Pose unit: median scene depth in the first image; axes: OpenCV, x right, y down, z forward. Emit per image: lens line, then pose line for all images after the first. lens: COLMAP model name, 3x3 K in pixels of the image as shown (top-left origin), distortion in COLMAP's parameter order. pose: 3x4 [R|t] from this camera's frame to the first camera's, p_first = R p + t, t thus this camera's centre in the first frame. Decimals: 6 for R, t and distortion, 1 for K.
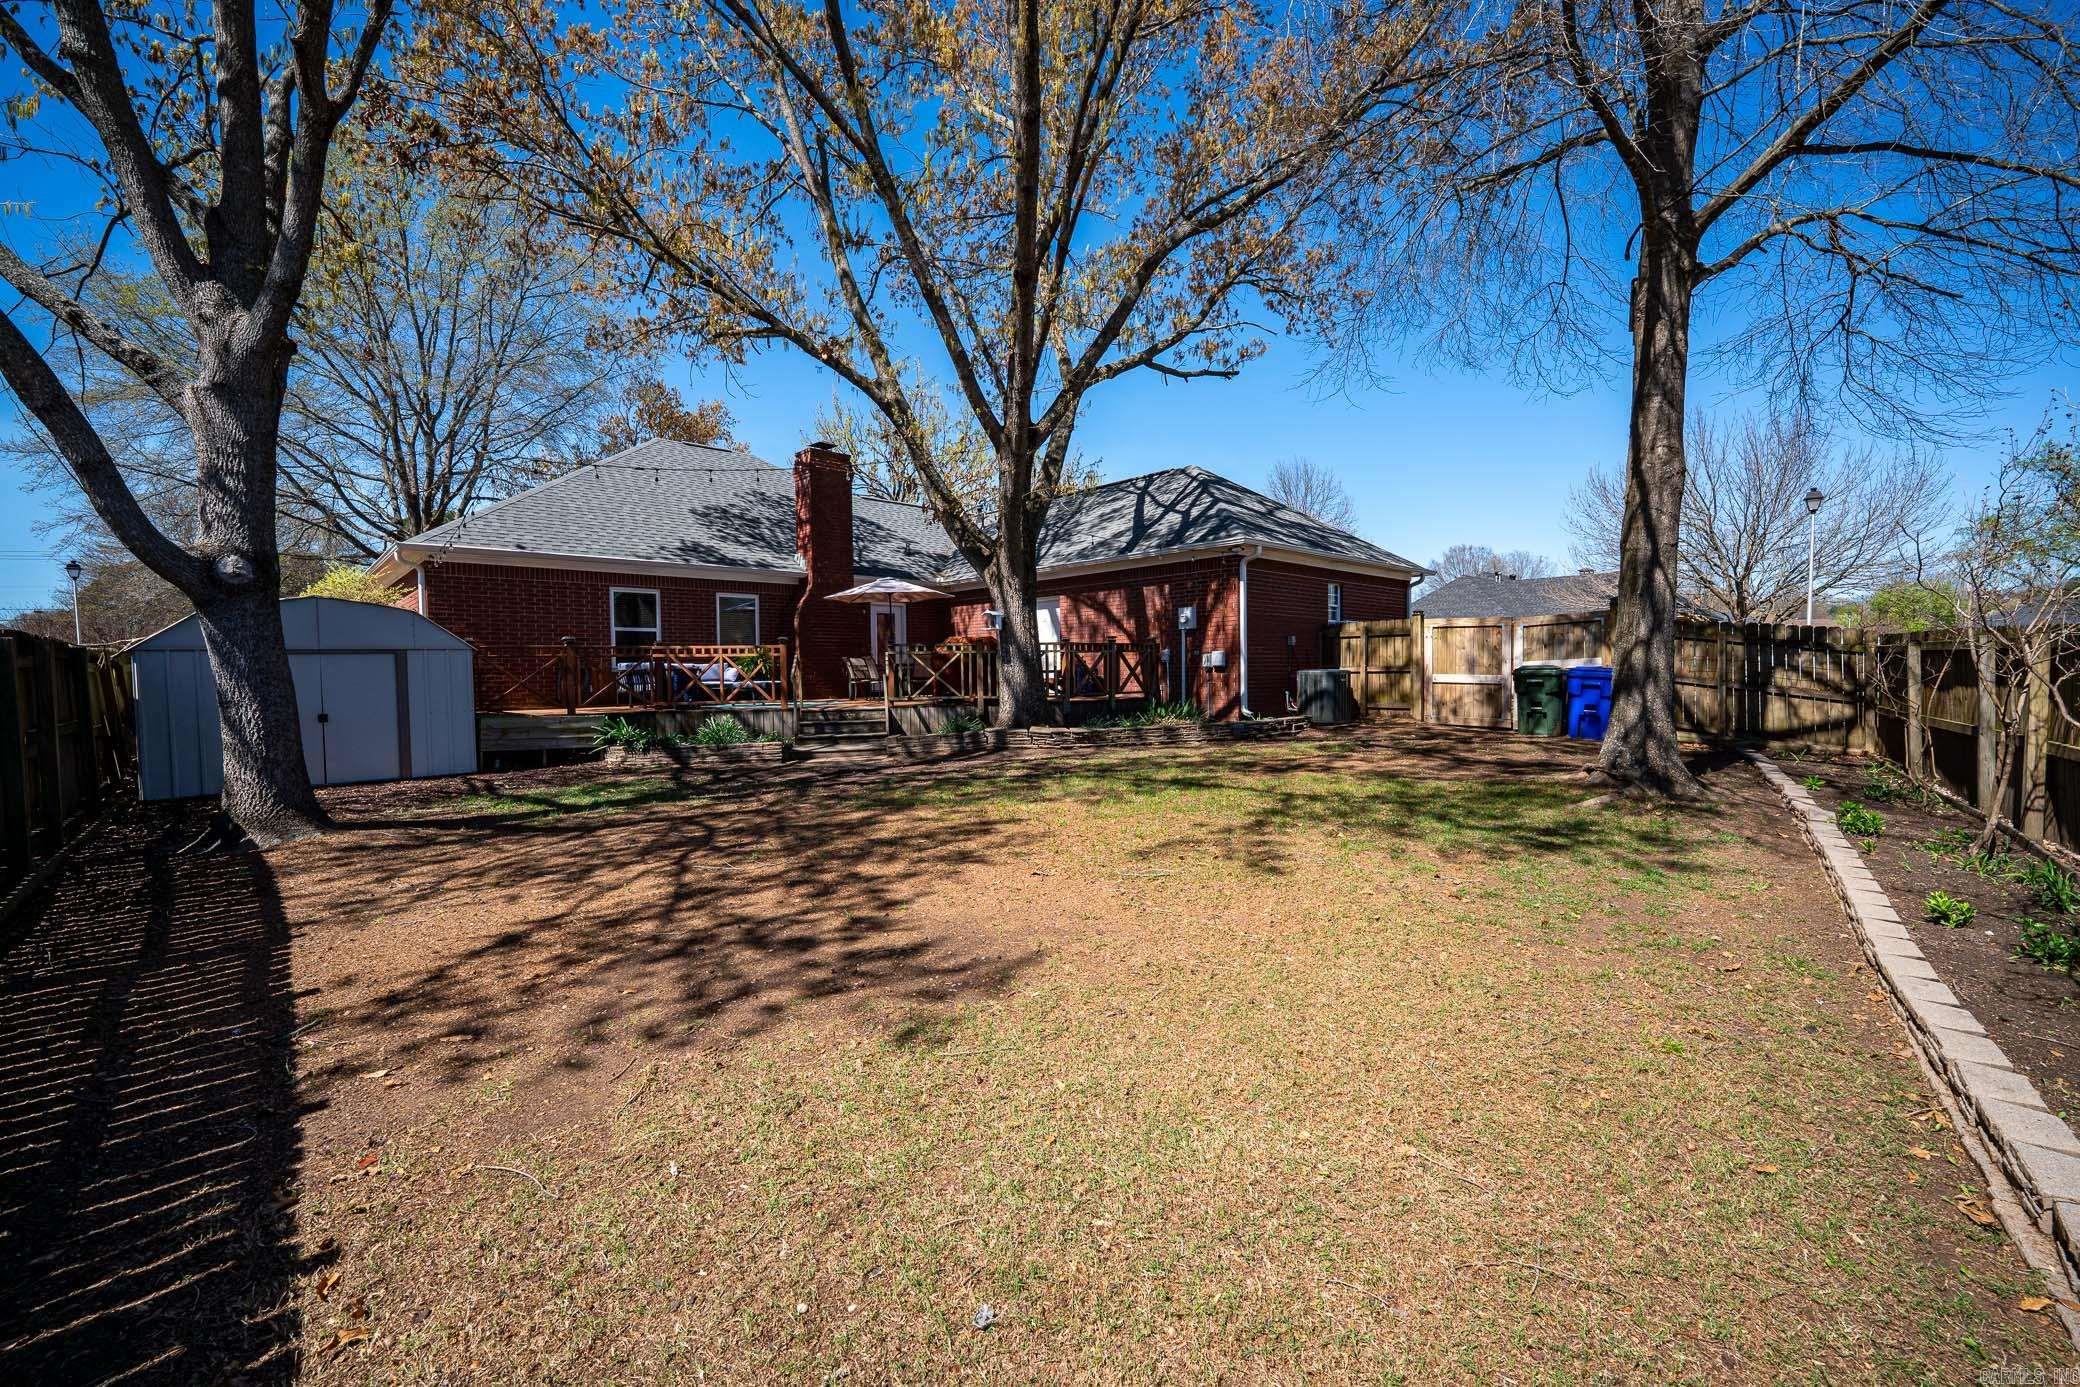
lens RADIAL K [[842.8, 0, 1052.6], [0, 842.8, 700.4], [0, 0, 1]] dist [-0.007420, 0.000444]
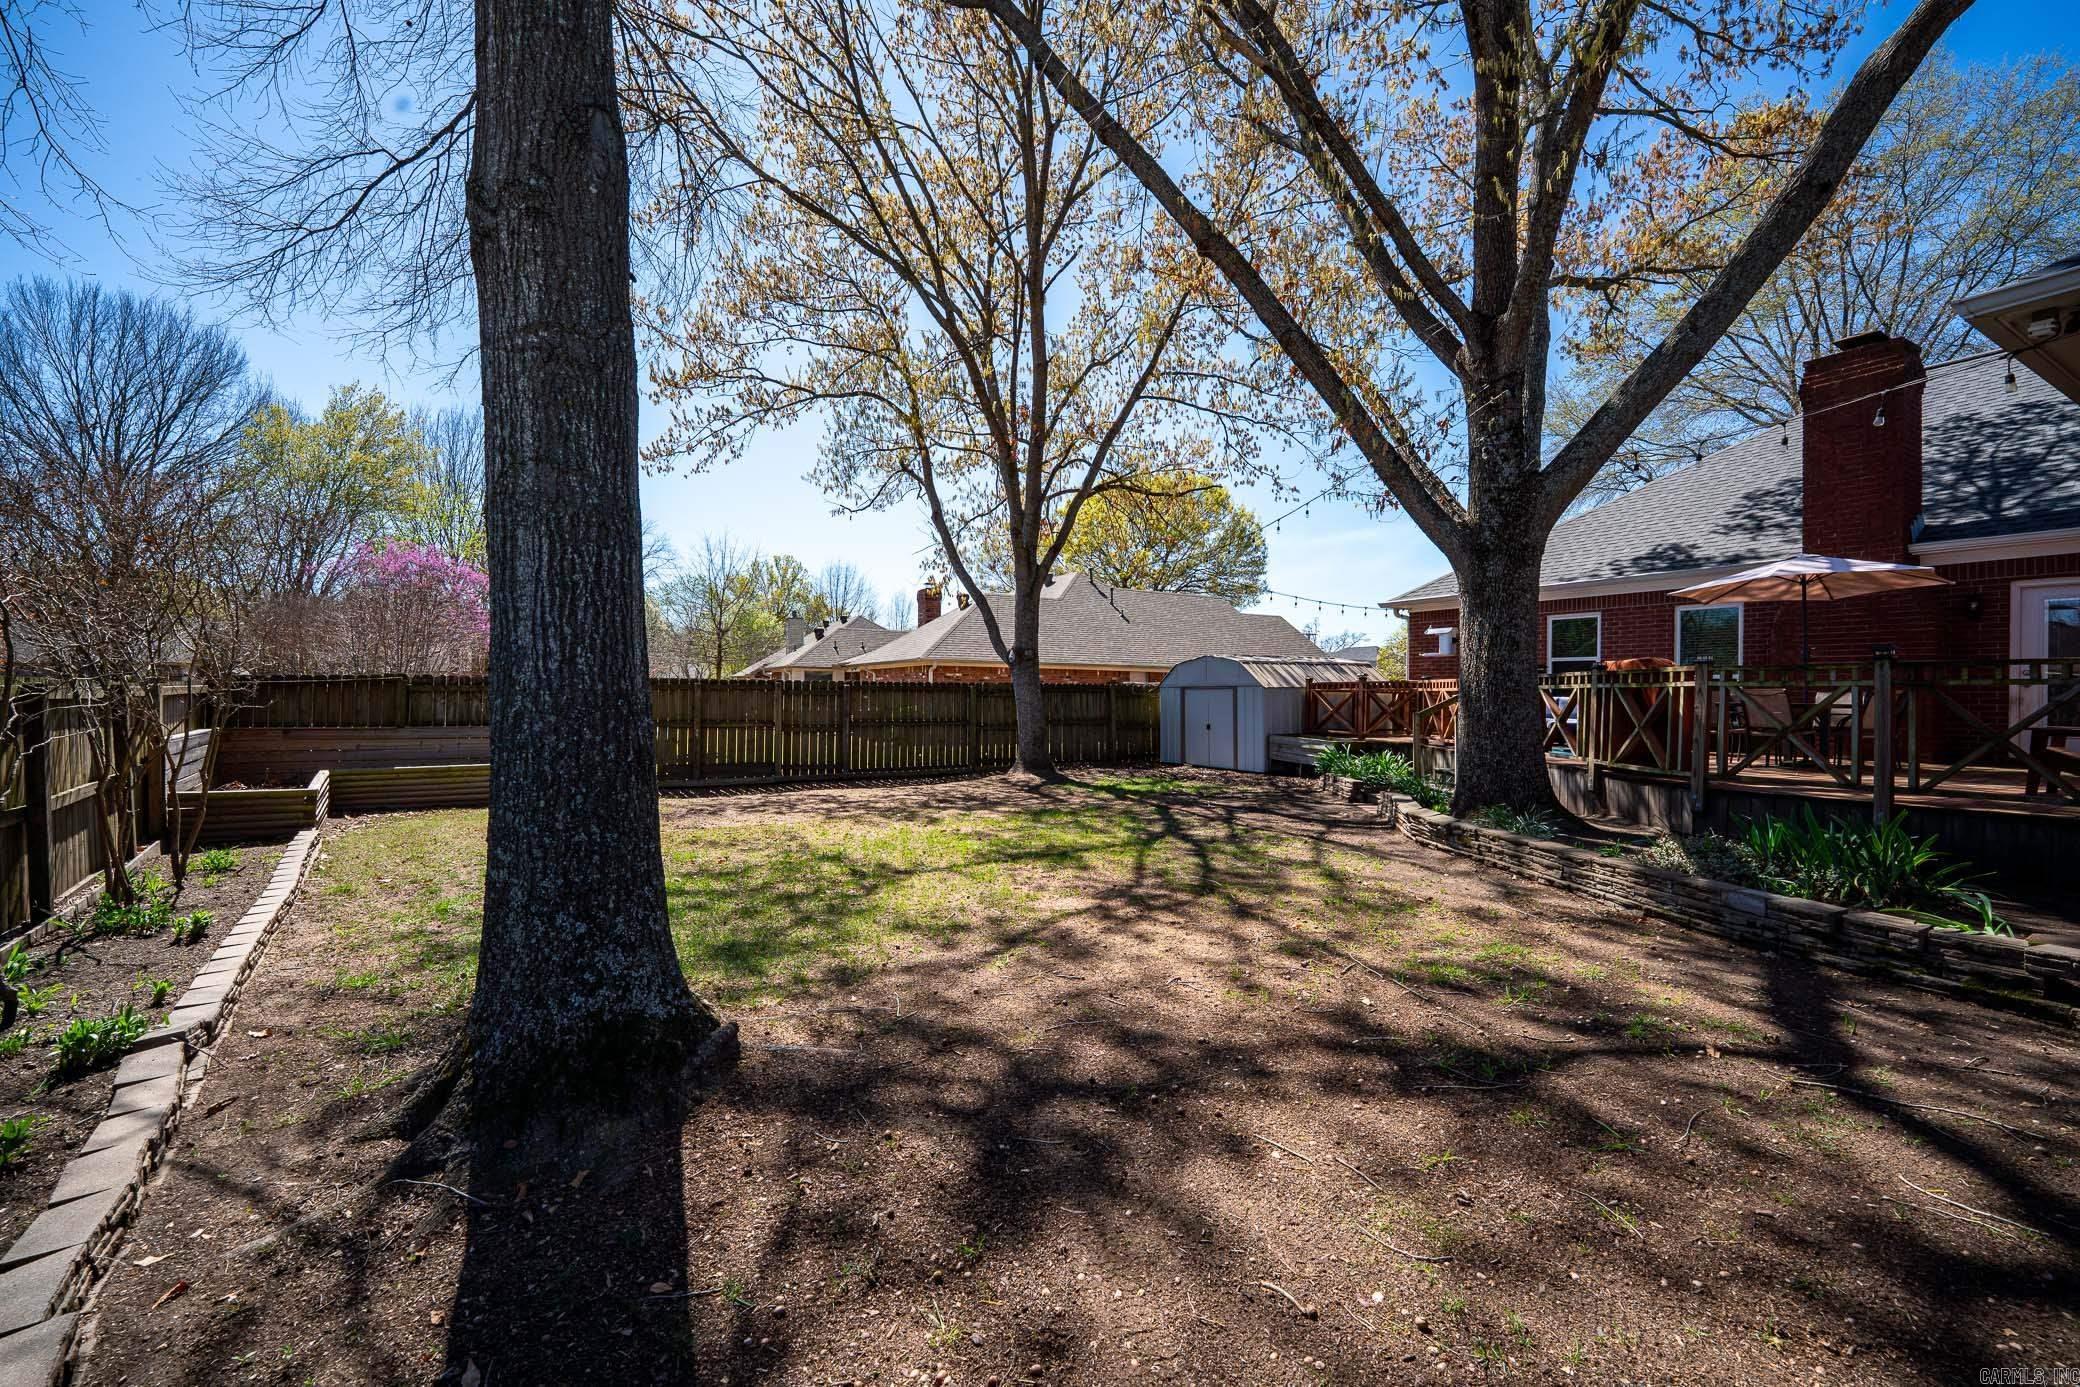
lens RADIAL K [[842.8, 0, 1043.9], [0, 842.8, 689.6], [0, 0, 1]] dist [-0.007420, 0.000444]
pose [[-0.239764, 0.008125, -0.970797, 0.549476], [-0.041804, 0.998951, 0.018685, -0.046380], [0.969931, 0.045063, -0.239172, 0.697317]]
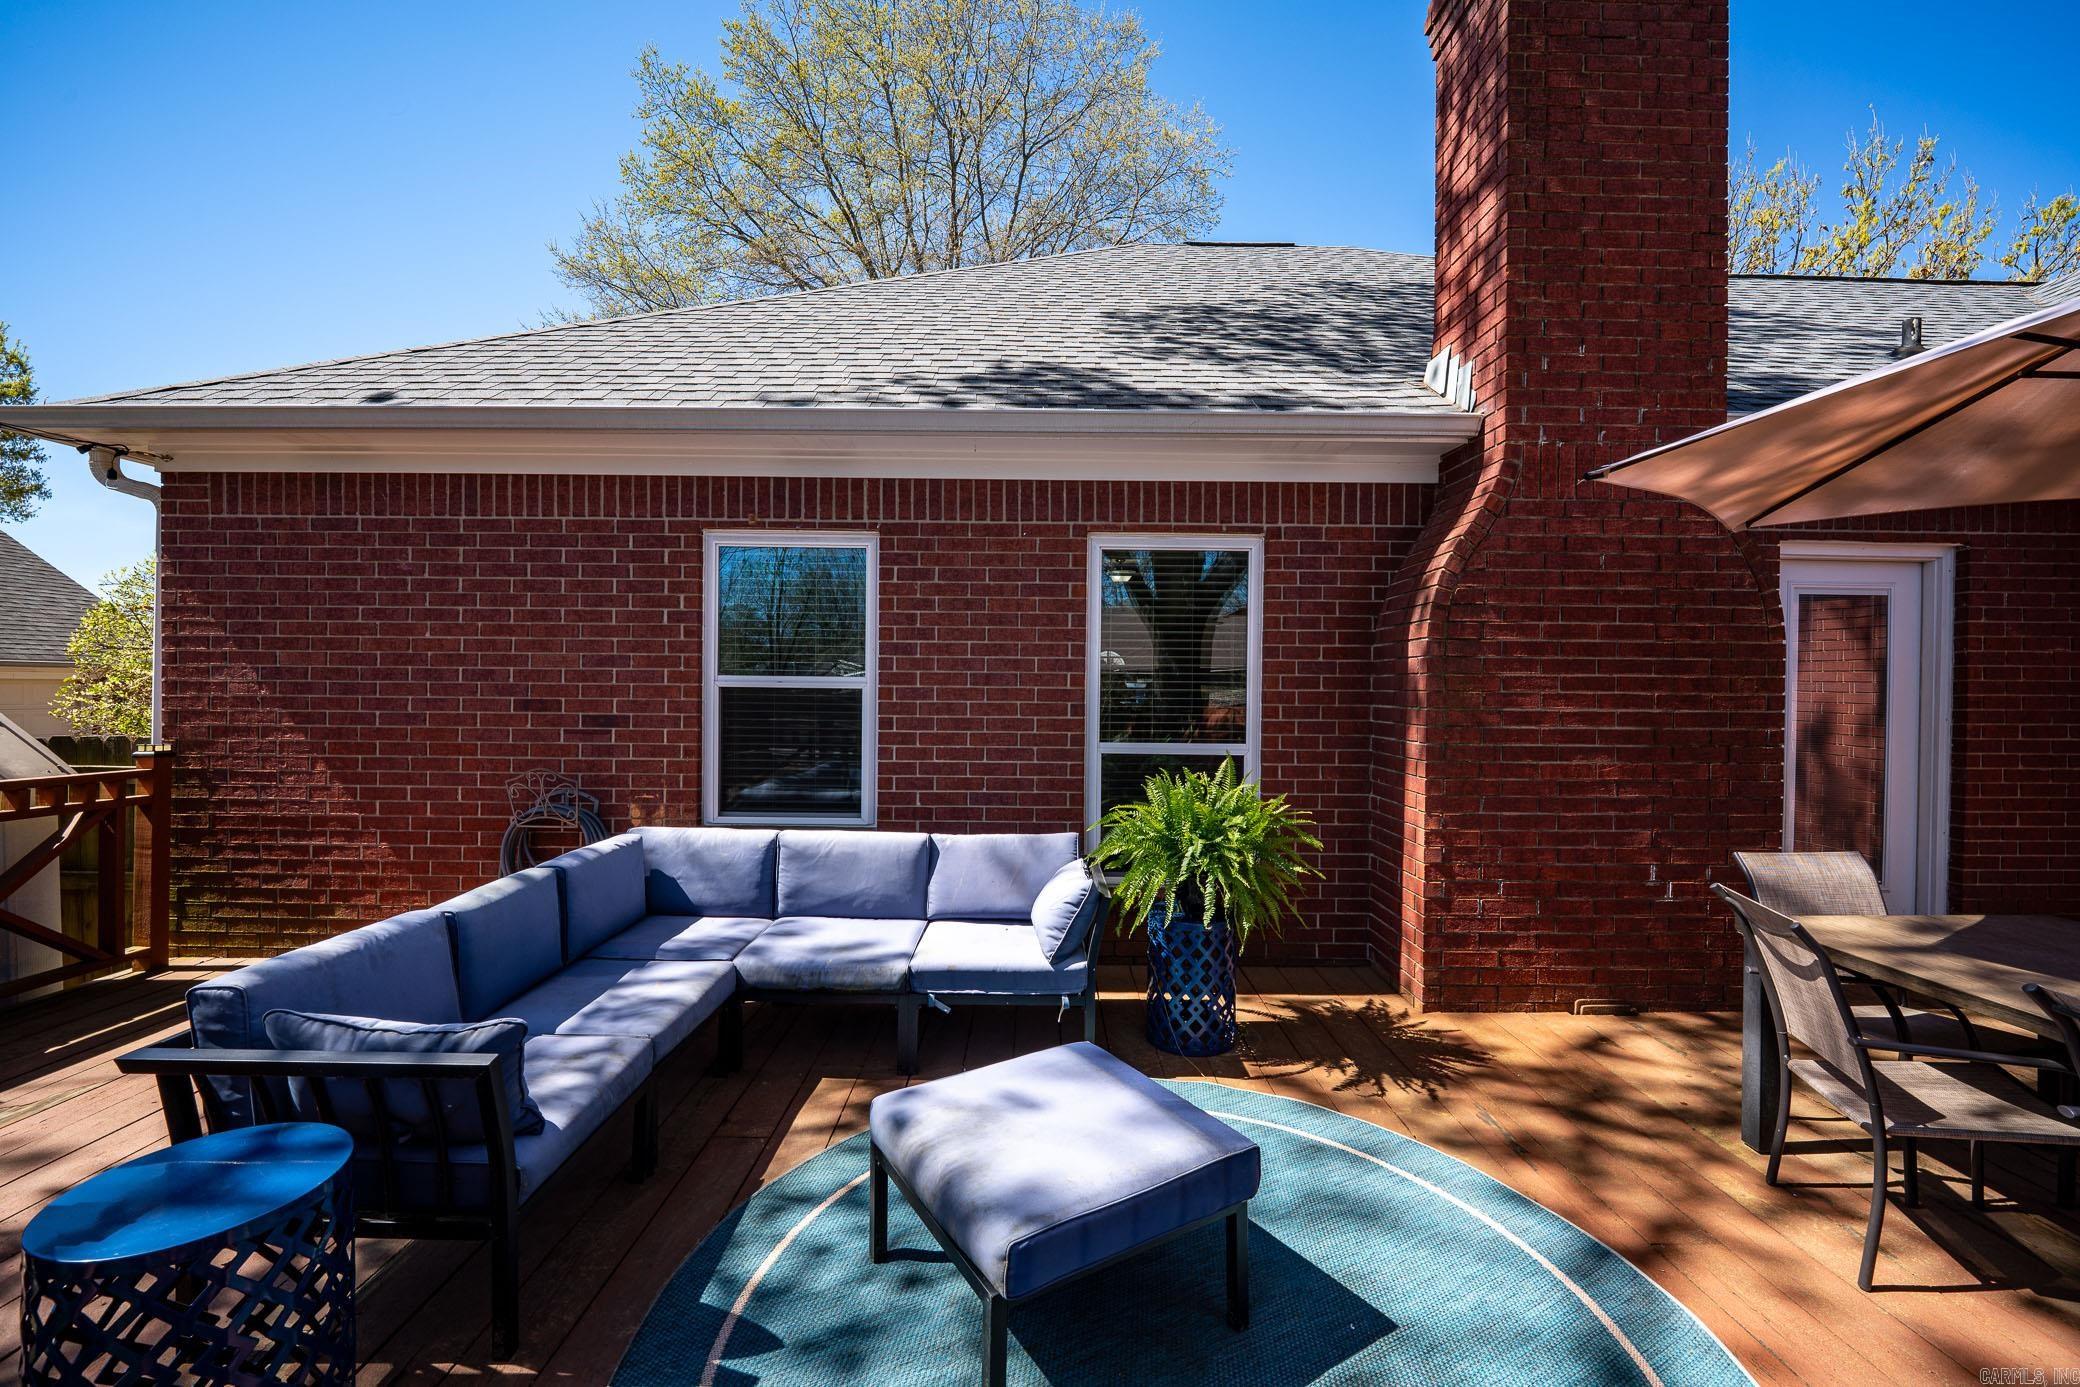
lens RADIAL K [[842.8, 0, 1040.1], [0, 842.8, 683.7], [0, 0, 1]] dist [-0.007420, 0.000444]
pose [[0.727552, 0.021926, -0.685702, -0.261432], [-0.043427, 0.998957, -0.014134, -0.087505], [0.684677, 0.040061, 0.727745, 0.899953]]
